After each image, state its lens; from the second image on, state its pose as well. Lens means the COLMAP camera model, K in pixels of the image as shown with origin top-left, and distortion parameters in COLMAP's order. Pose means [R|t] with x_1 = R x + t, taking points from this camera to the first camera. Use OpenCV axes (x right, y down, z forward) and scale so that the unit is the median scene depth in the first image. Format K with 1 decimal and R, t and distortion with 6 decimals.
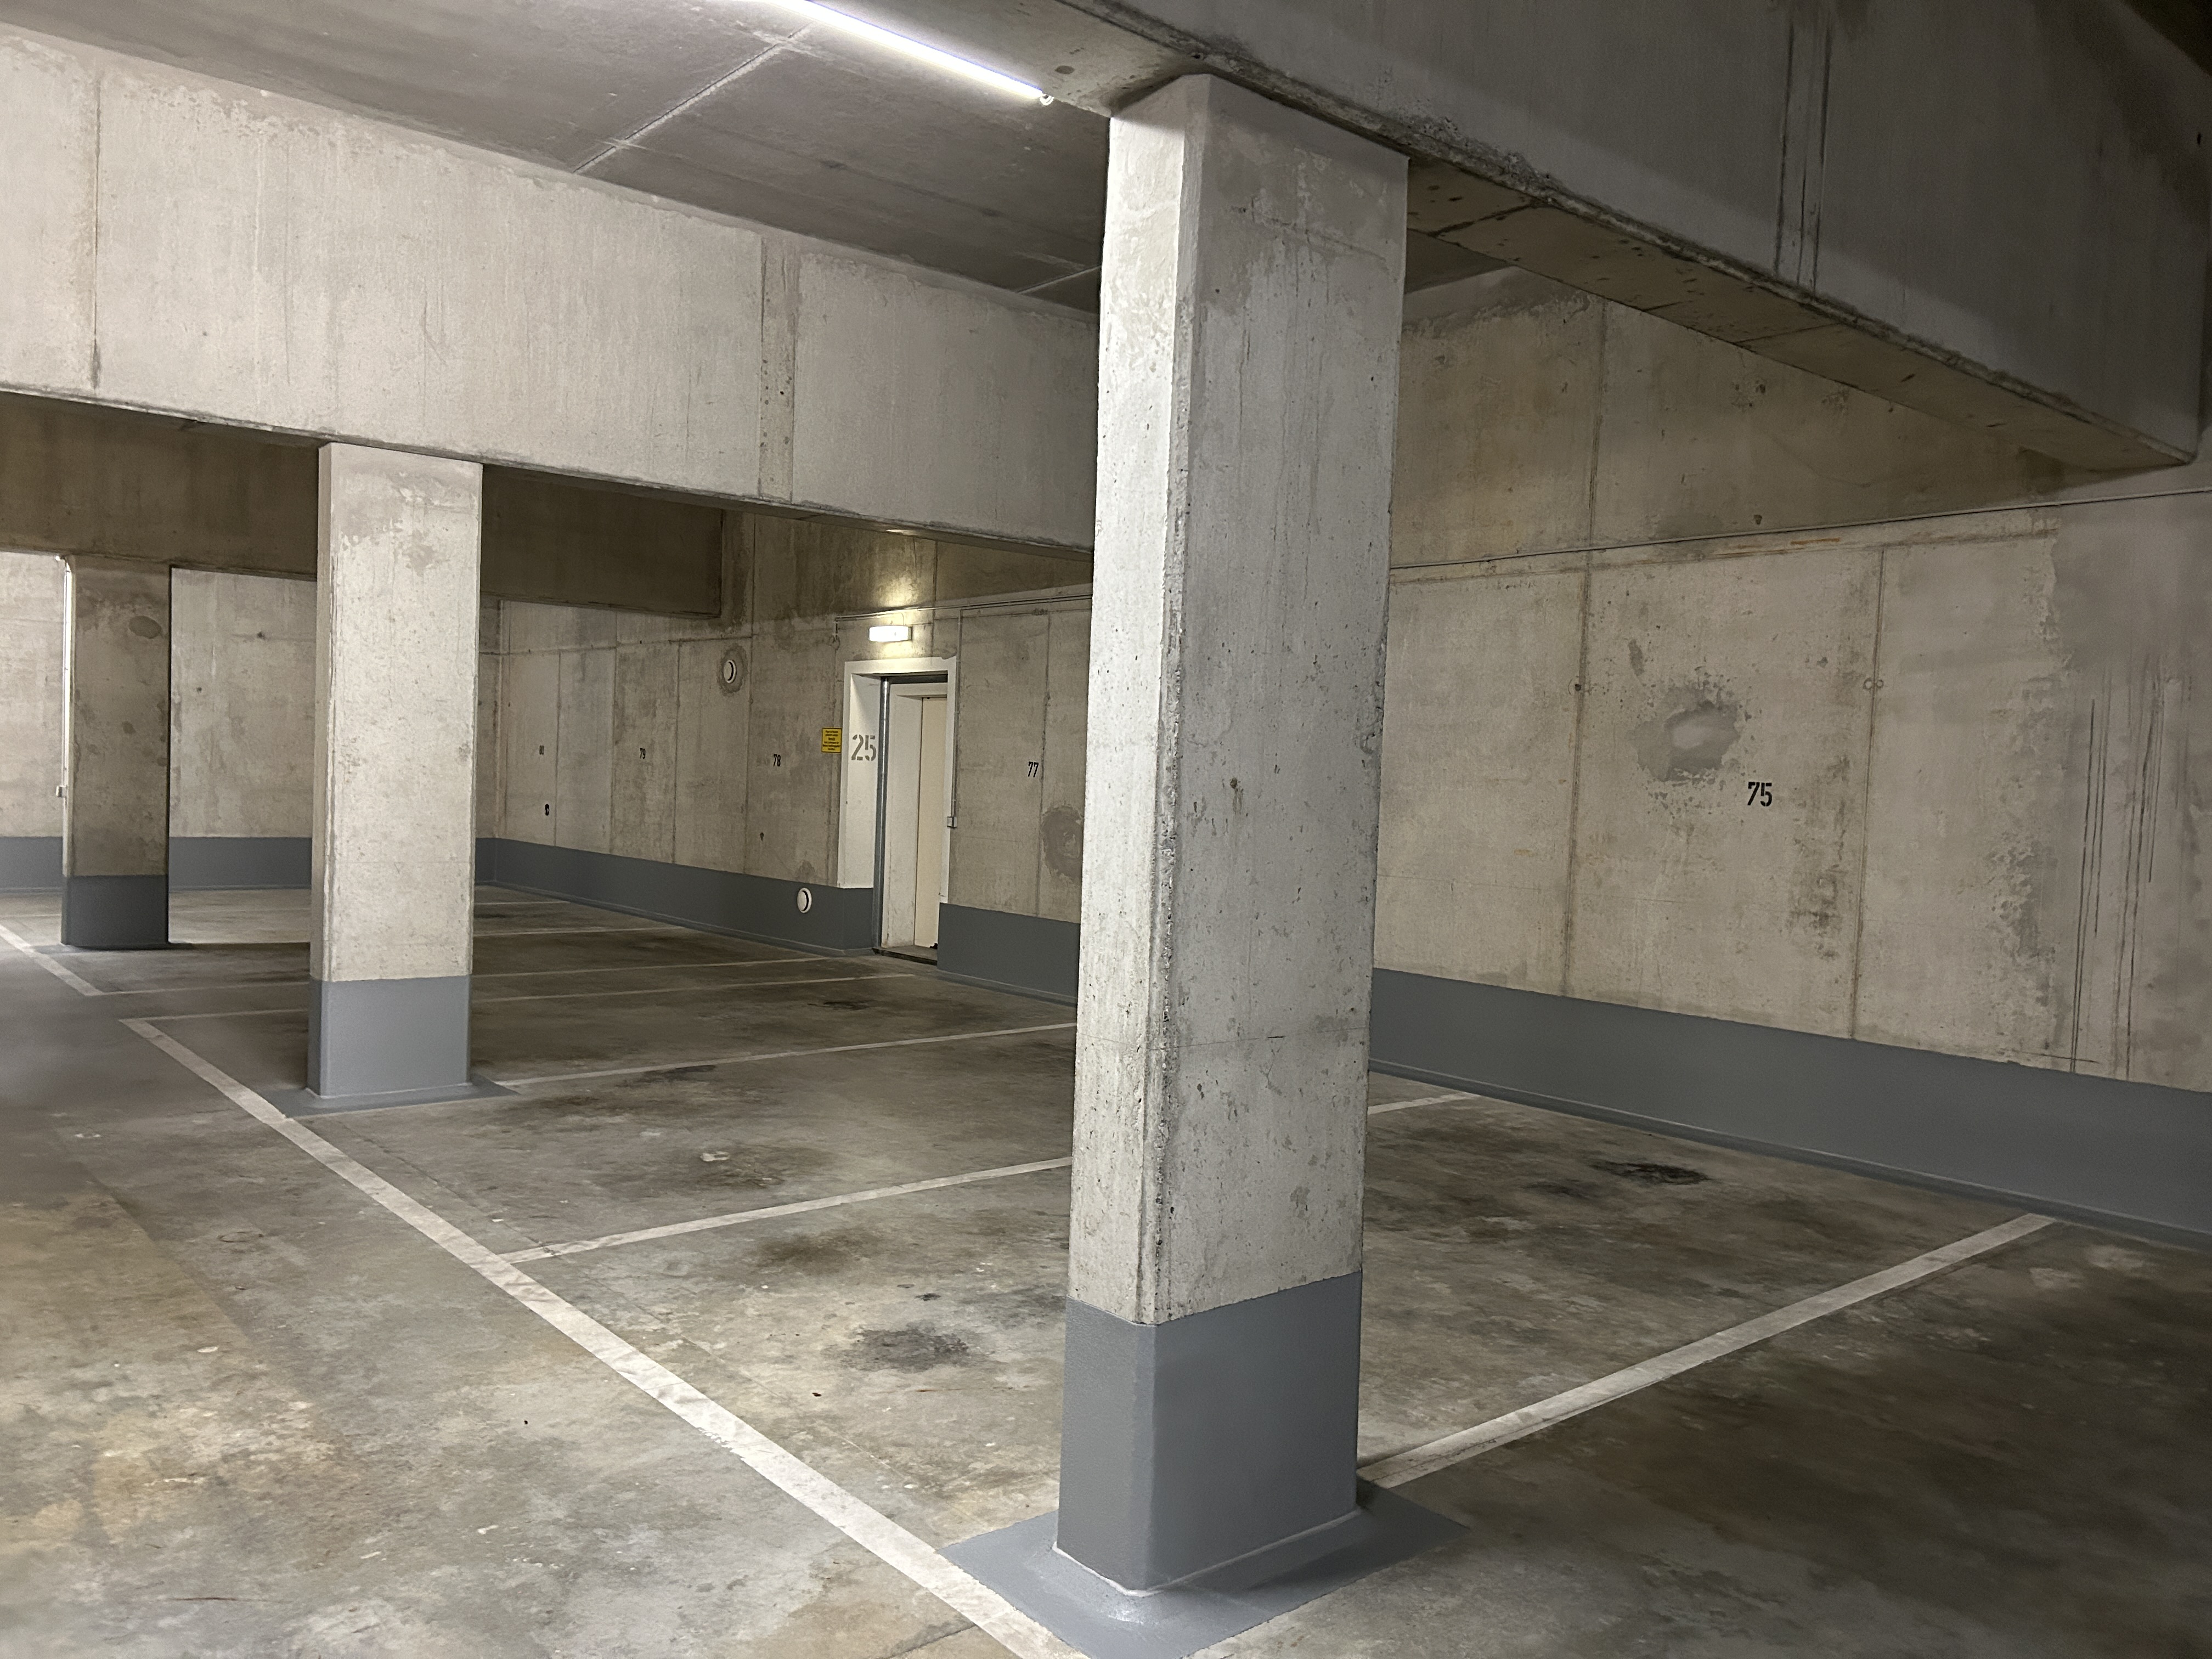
lens RADIAL K [[1645.4, 0, 1083.4], [0, 1645.4, 834.5], [0, 0, 1]] dist [0.077766, -0.087886]
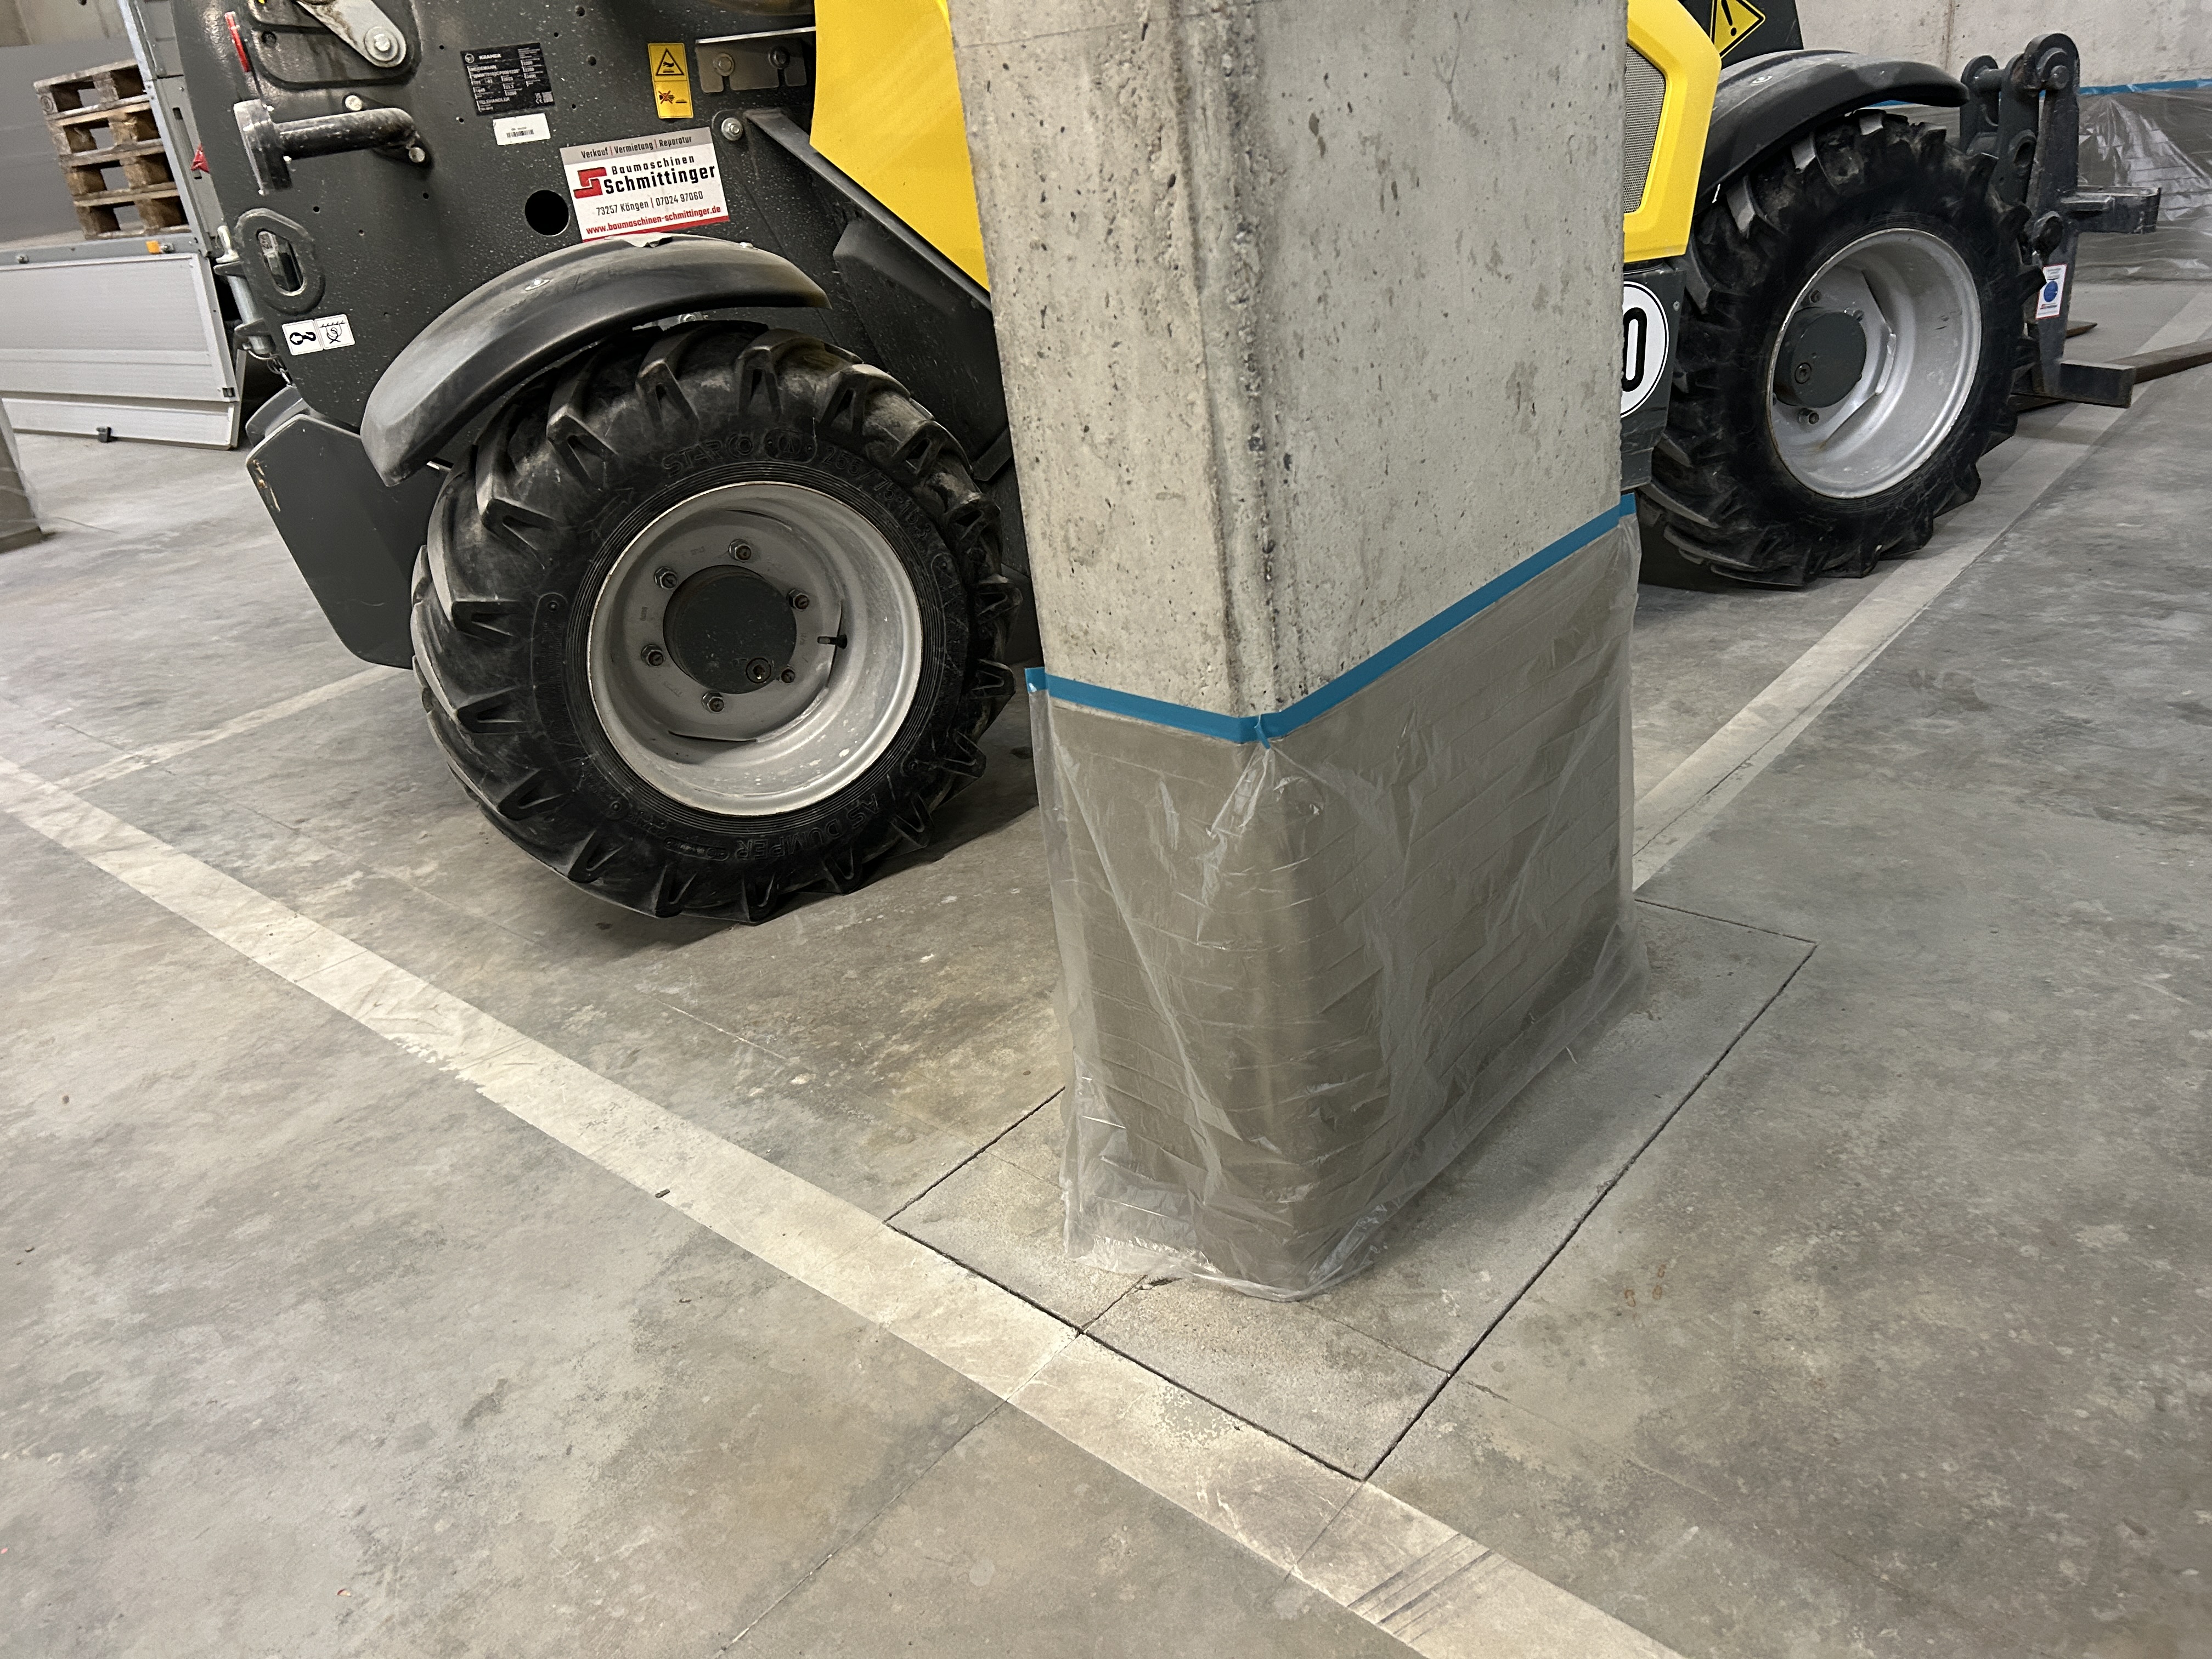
lens RADIAL K [[1645.4, 0, 1083.4], [0, 1645.4, 834.5], [0, 0, 1]] dist [0.077766, -0.087886]
pose [[0.976439, -0.205315, 0.066434, -0.034739], [0.163153, 0.903878, 0.395456, 0.126709], [-0.141241, -0.375300, 0.916079, 0.539129]]
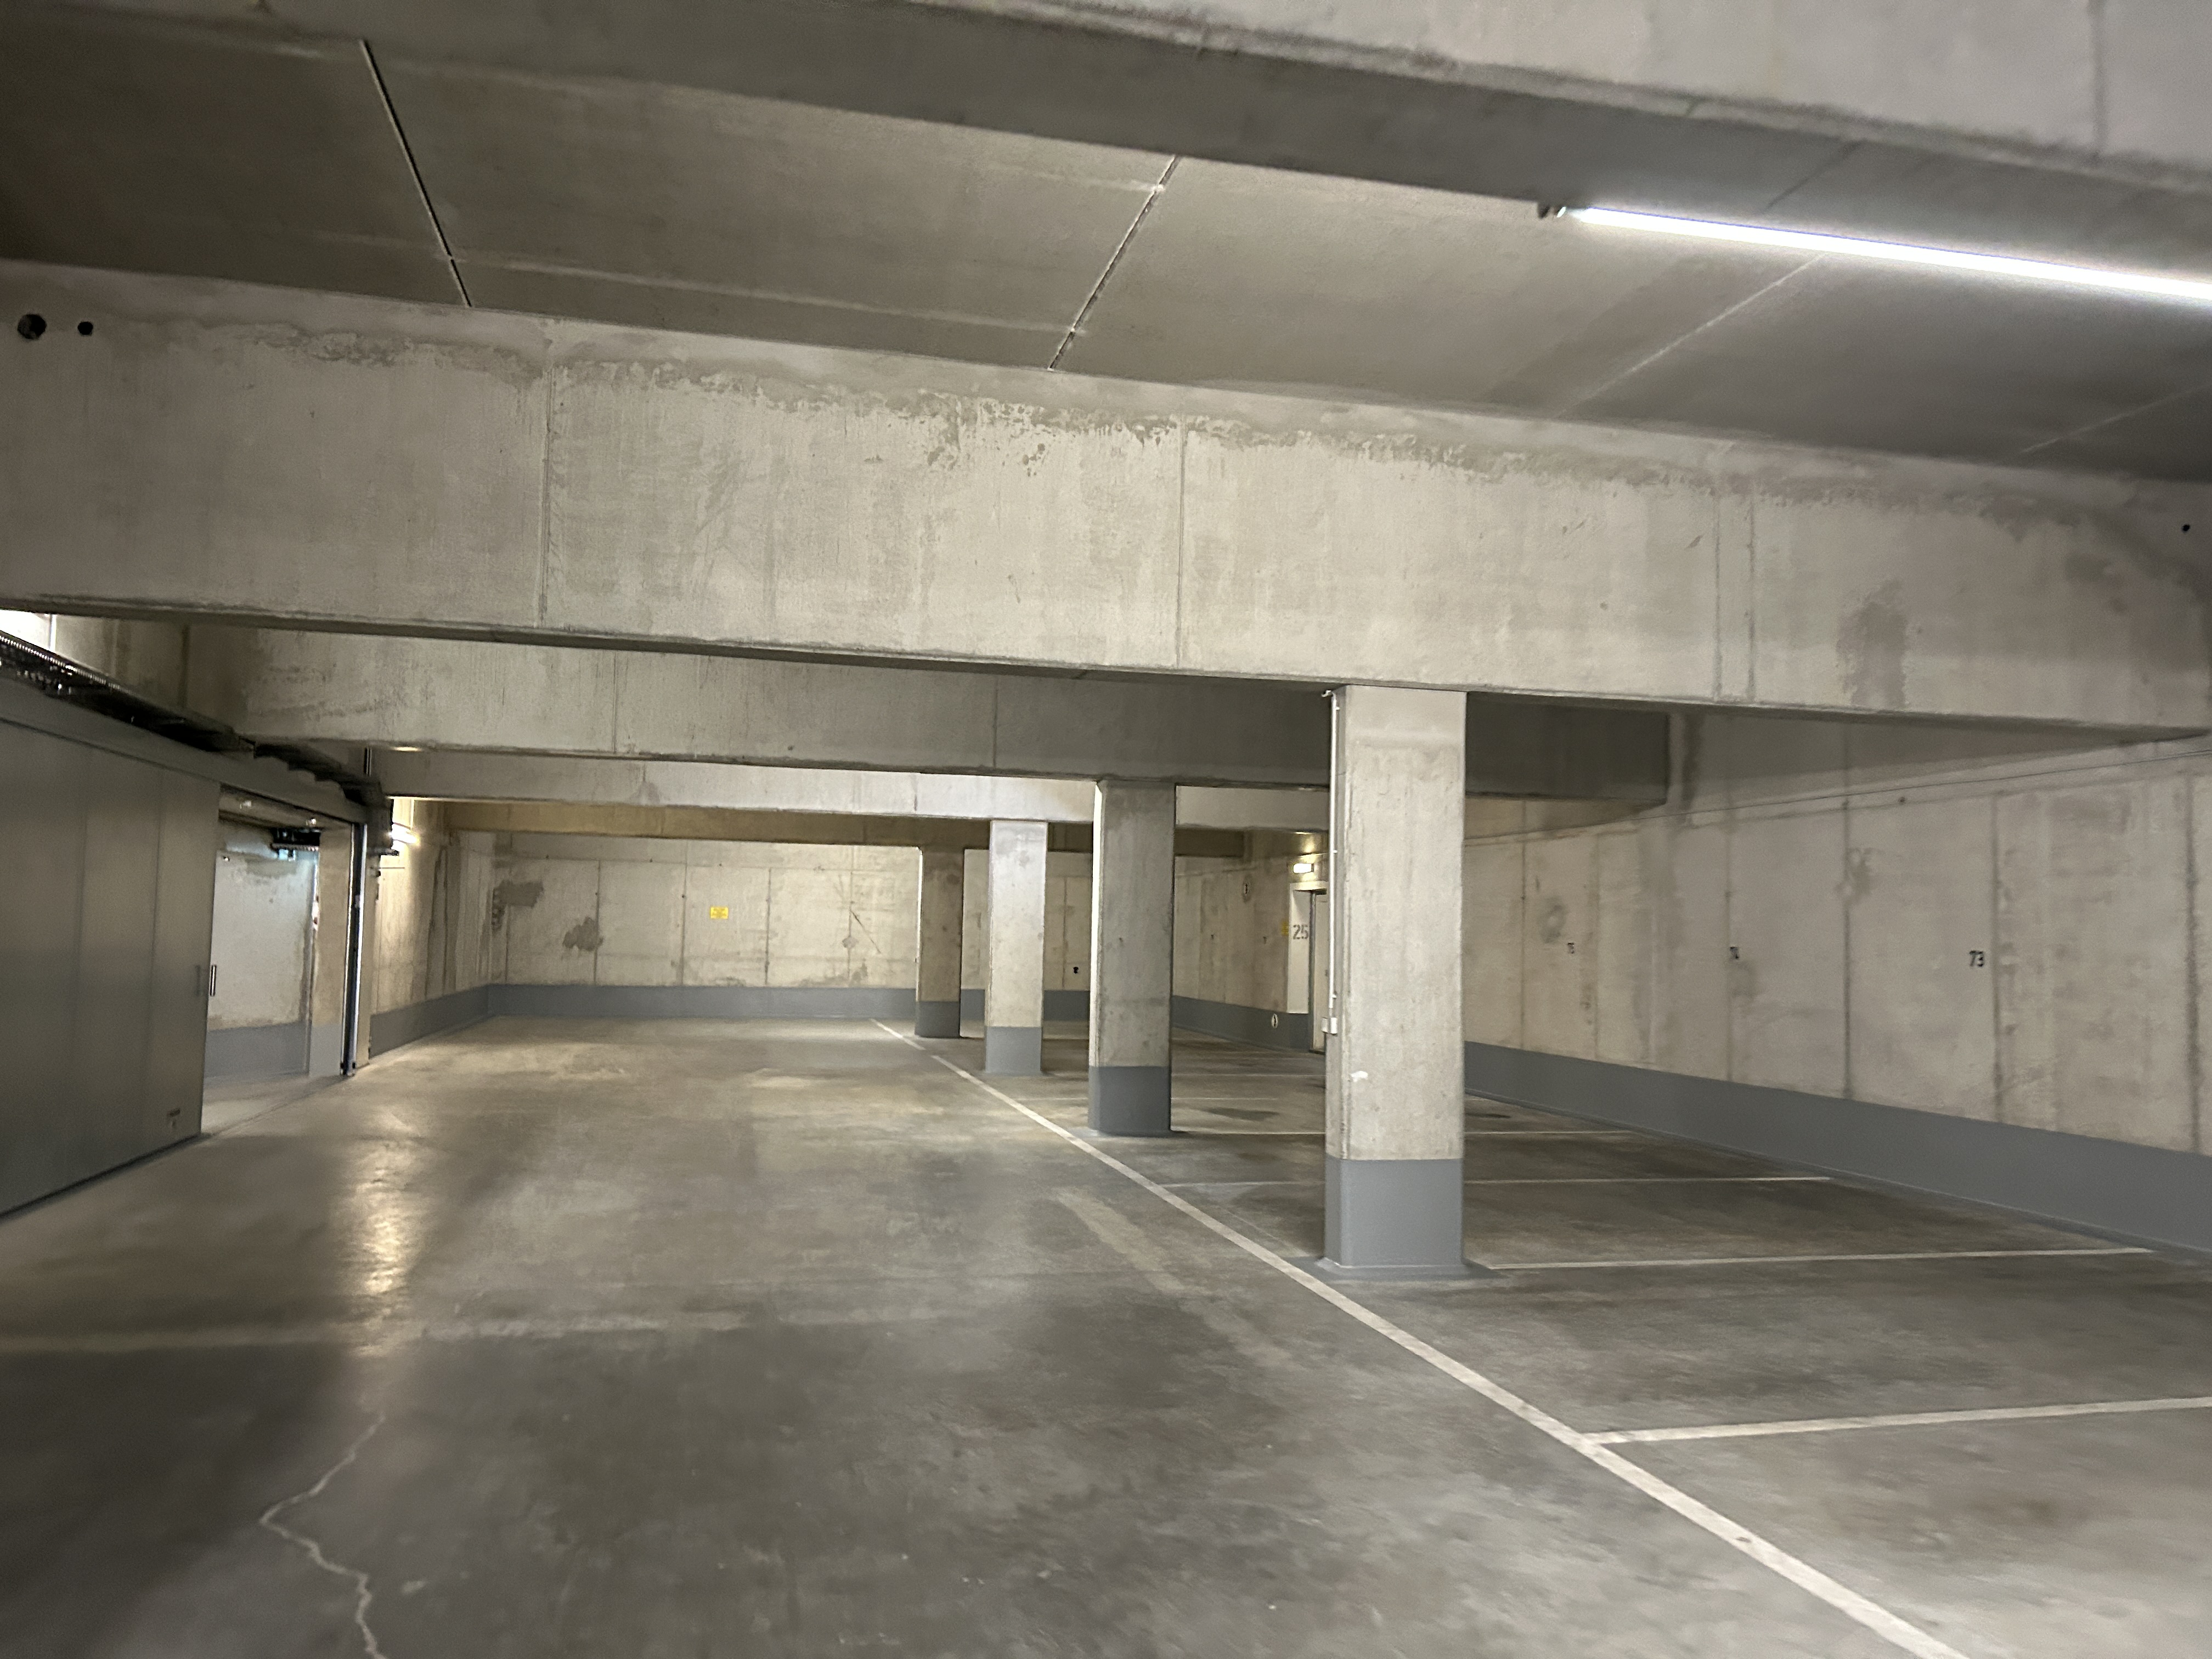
lens RADIAL K [[1645.4, 0, 1083.4], [0, 1645.4, 834.5], [0, 0, 1]] dist [0.077766, -0.087886]
pose [[0.891229, -0.042054, -0.451599, 1.724968], [-0.009262, 0.993797, -0.110822, 0.152665], [0.453458, 0.102951, 0.885312, -2.509917]]
